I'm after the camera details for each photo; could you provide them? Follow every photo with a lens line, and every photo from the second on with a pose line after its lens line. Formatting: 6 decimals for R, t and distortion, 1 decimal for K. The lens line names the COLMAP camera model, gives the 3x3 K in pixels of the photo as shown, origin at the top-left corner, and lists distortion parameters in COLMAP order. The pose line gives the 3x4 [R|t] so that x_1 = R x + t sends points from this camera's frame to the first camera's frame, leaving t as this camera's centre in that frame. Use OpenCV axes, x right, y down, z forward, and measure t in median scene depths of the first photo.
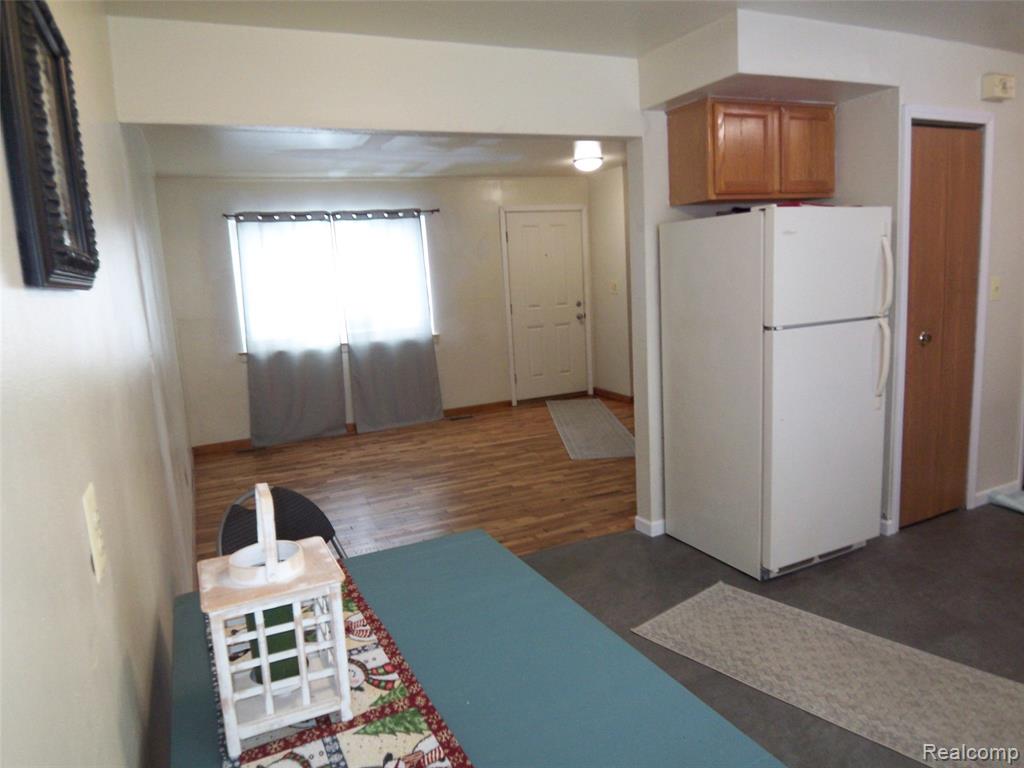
lens RADIAL K [[701.4, 0, 513.2], [0, 701.4, 380.3], [0, 0, 1]] dist [-0.001372, -0.033673]
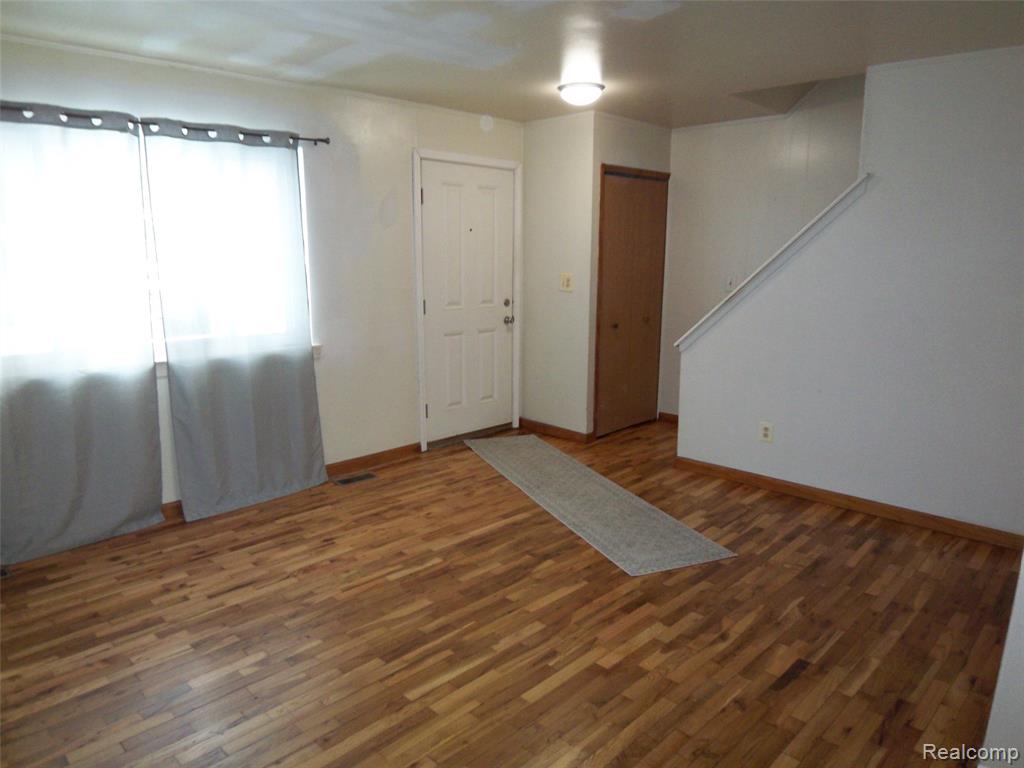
lens RADIAL K [[703.0, 0, 512.0], [0, 703.0, 384.0], [0, 0, 1]] dist [-0.001528, -0.044847]
pose [[0.937492, -0.001583, 0.348004, -0.177602], [-0.006846, 0.999712, 0.022991, -0.050942], [-0.347940, -0.023936, 0.937211, 0.394641]]
